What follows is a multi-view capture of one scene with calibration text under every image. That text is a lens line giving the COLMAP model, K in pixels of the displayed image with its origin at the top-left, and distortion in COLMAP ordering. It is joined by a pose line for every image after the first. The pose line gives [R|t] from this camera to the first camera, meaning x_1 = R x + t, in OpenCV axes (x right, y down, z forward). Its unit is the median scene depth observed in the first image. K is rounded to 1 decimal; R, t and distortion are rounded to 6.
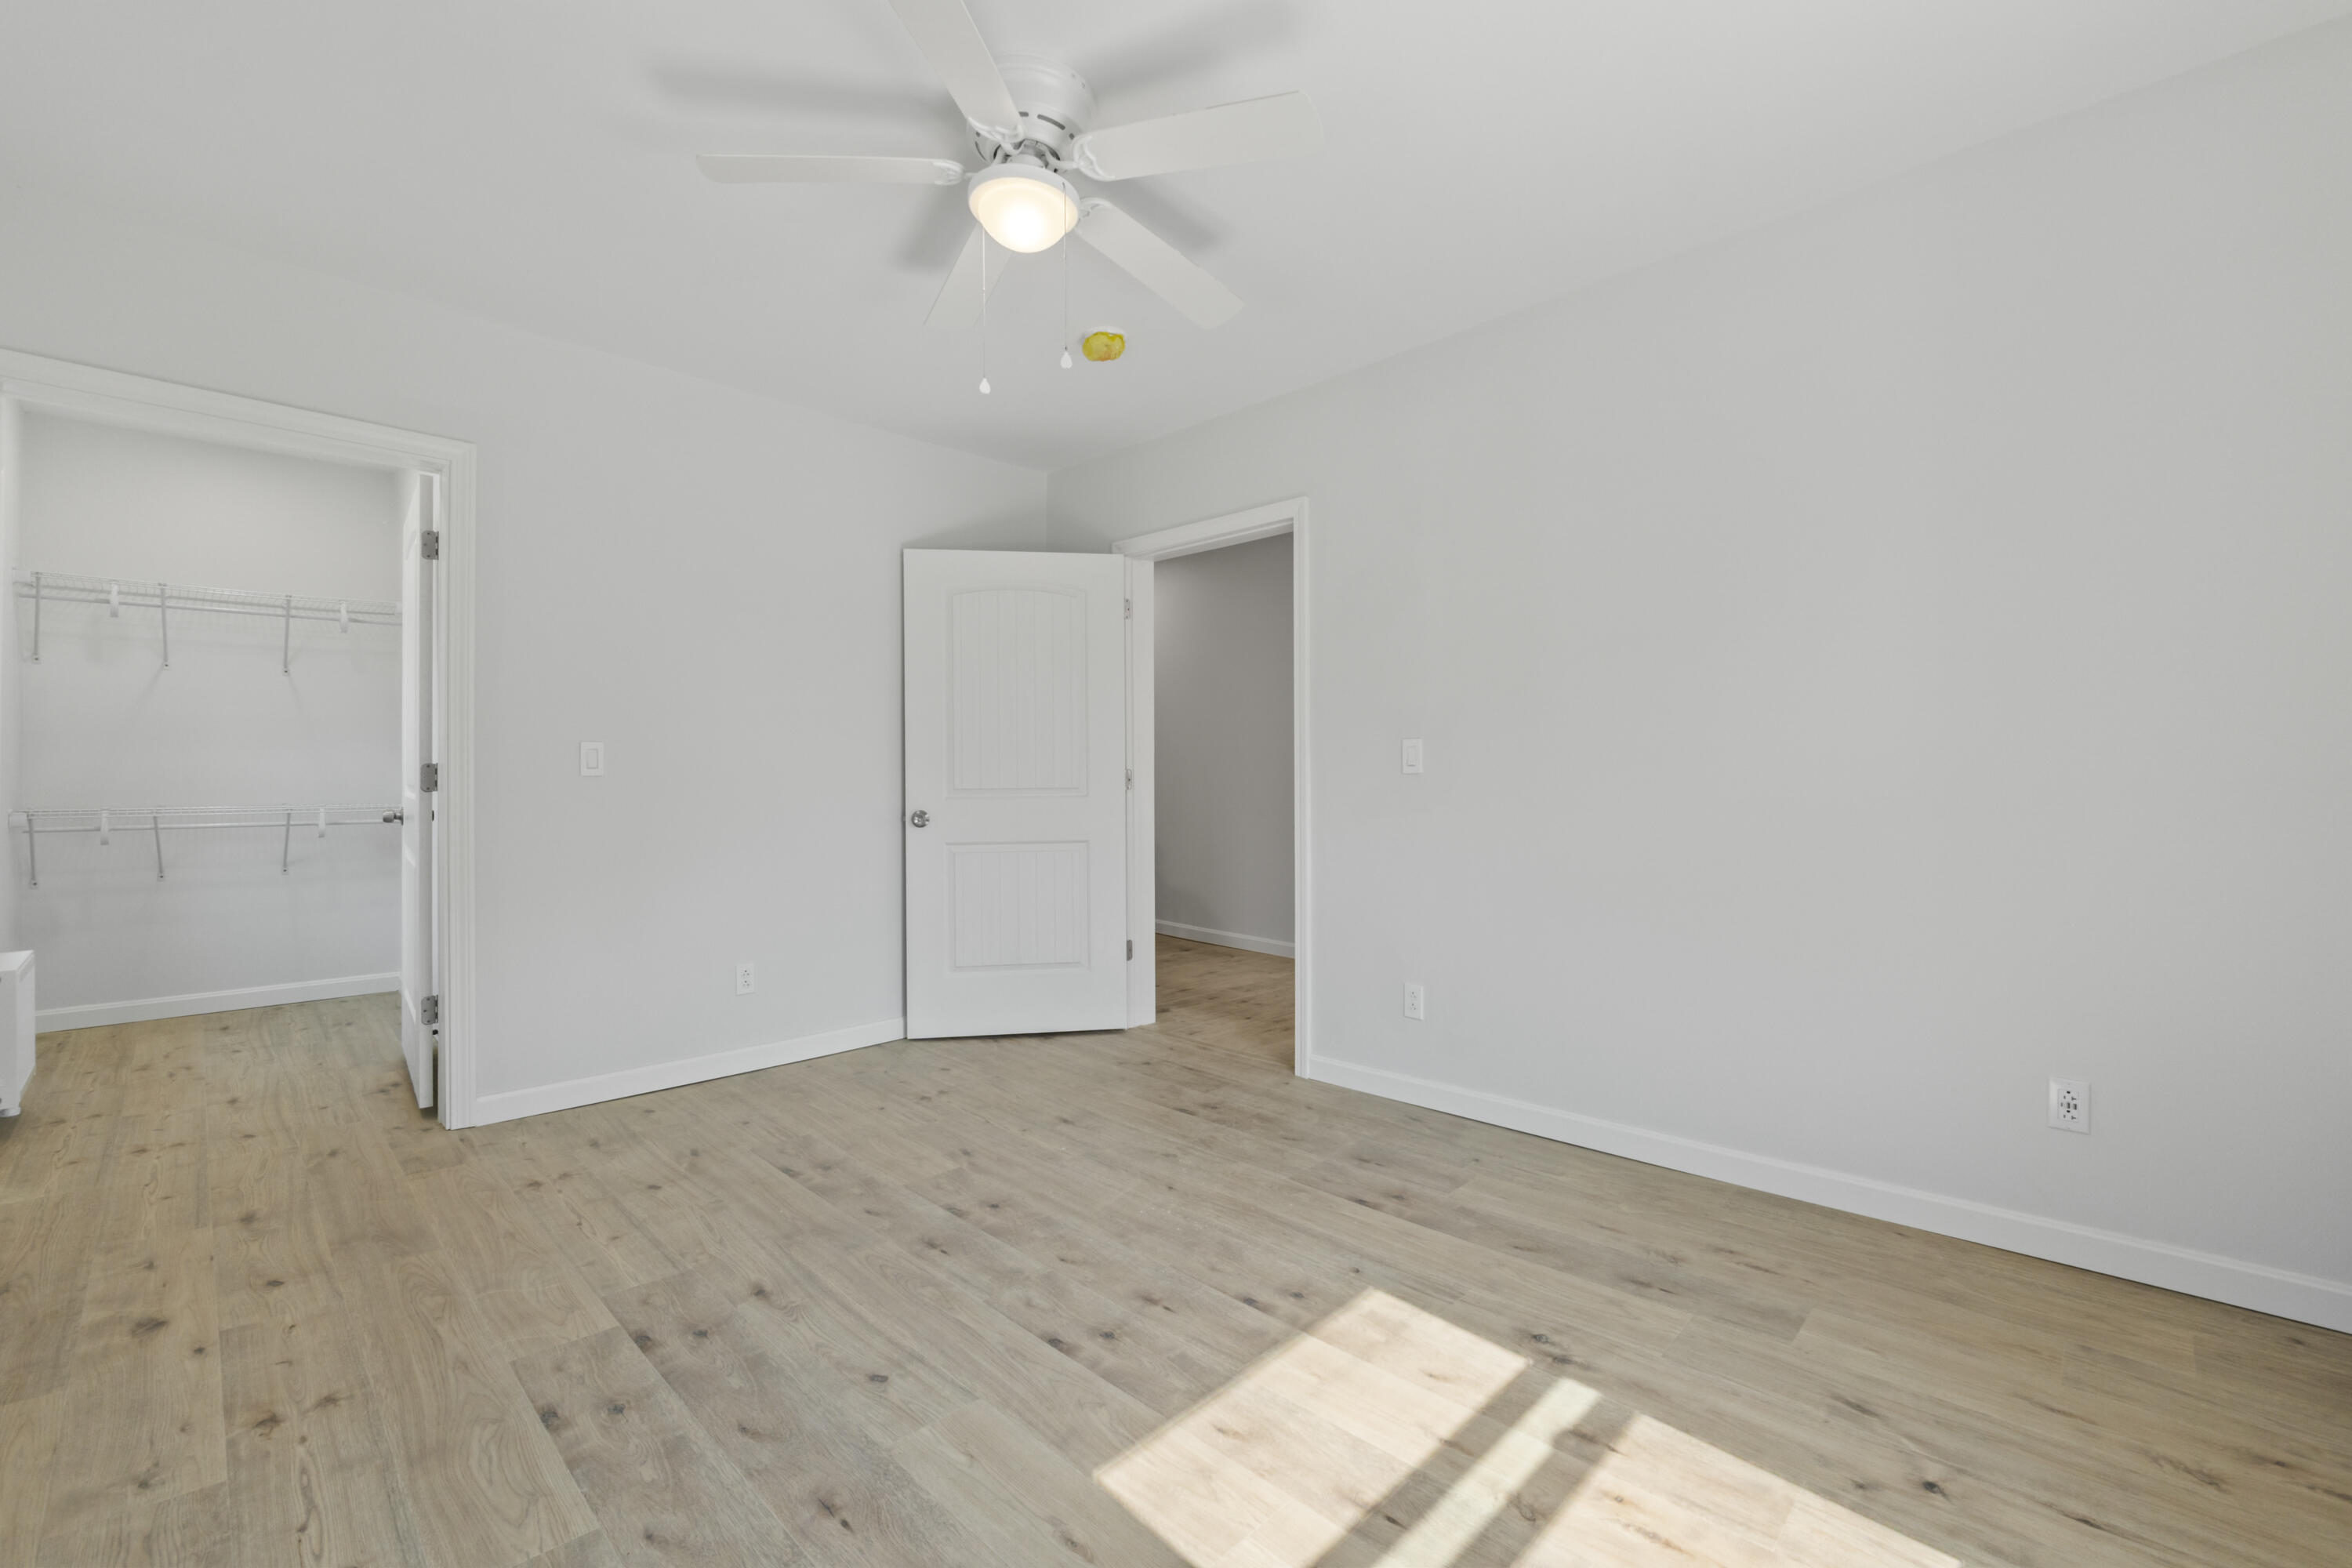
lens RADIAL K [[987.4, 0, 1169.3], [0, 987.4, 774.5], [0, 0, 1]] dist [-0.002735, 0.000272]
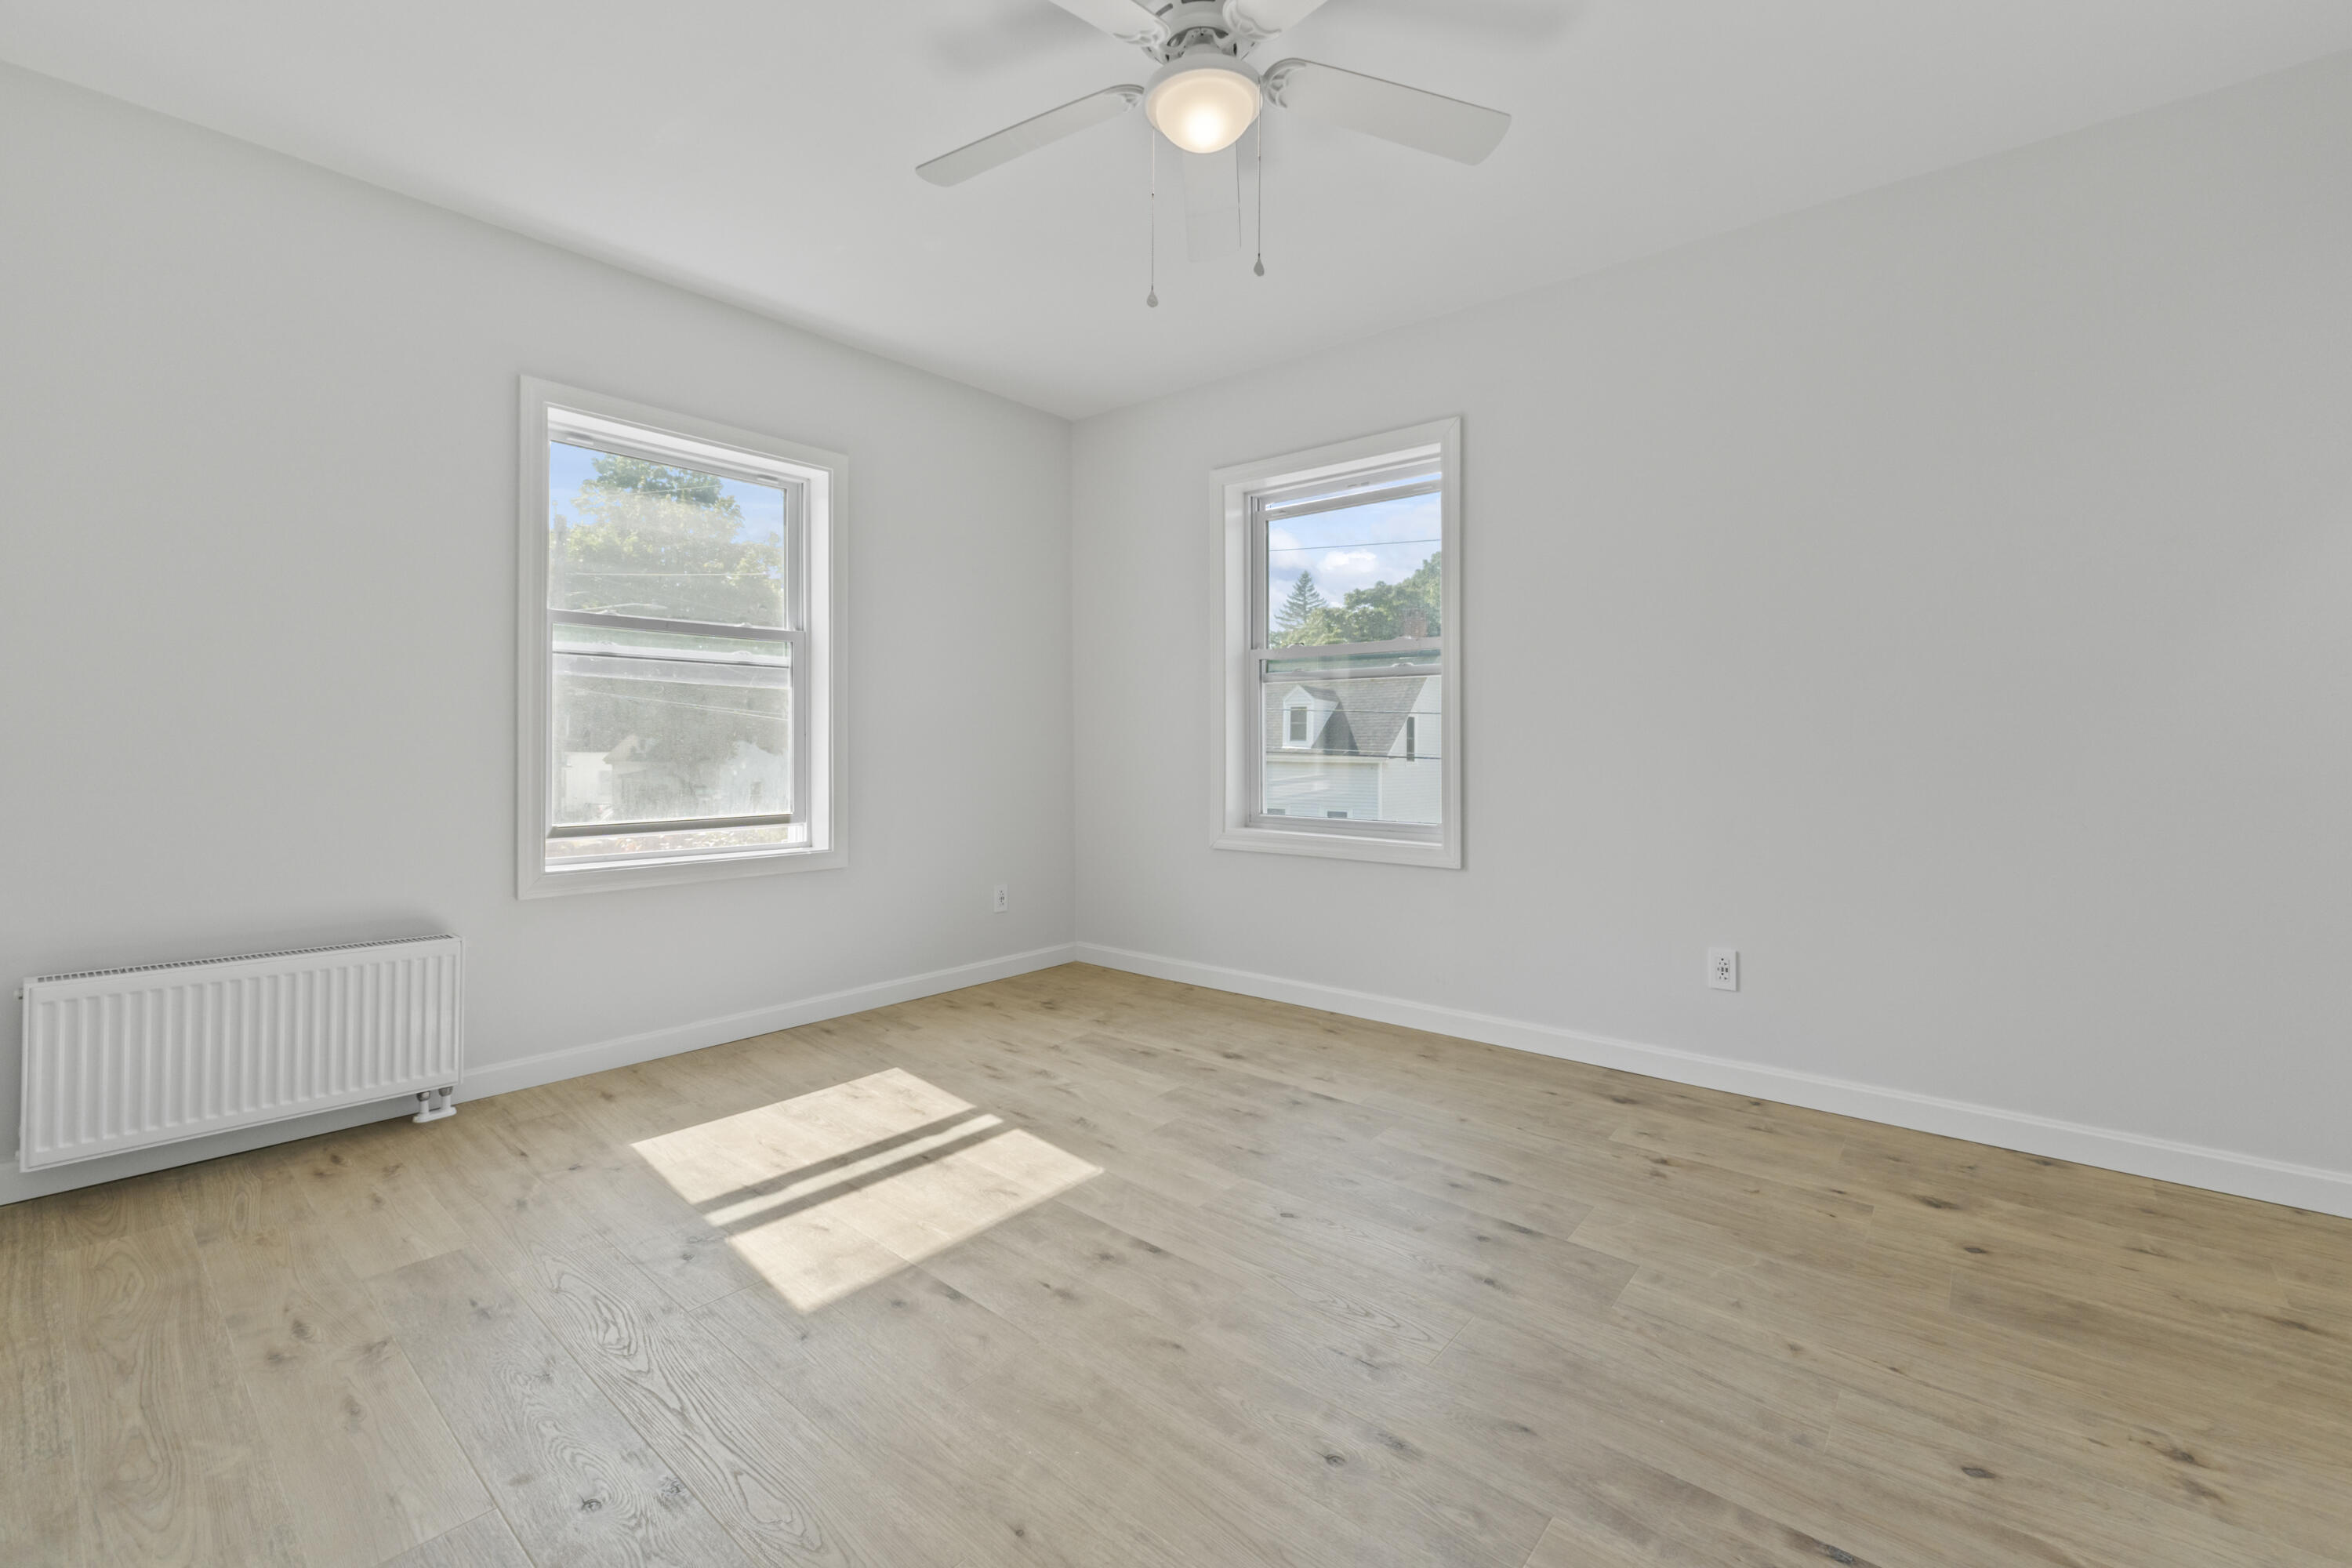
lens RADIAL K [[996.7, 0, 1174.1], [0, 996.7, 755.6], [0, 0, 1]] dist [-0.008595, 0.000077]
pose [[-0.996608, -0.003293, -0.082230, -0.046307], [-0.004121, 0.999942, 0.009903, 0.026955], [0.082193, 0.010208, -0.996564, 2.059313]]
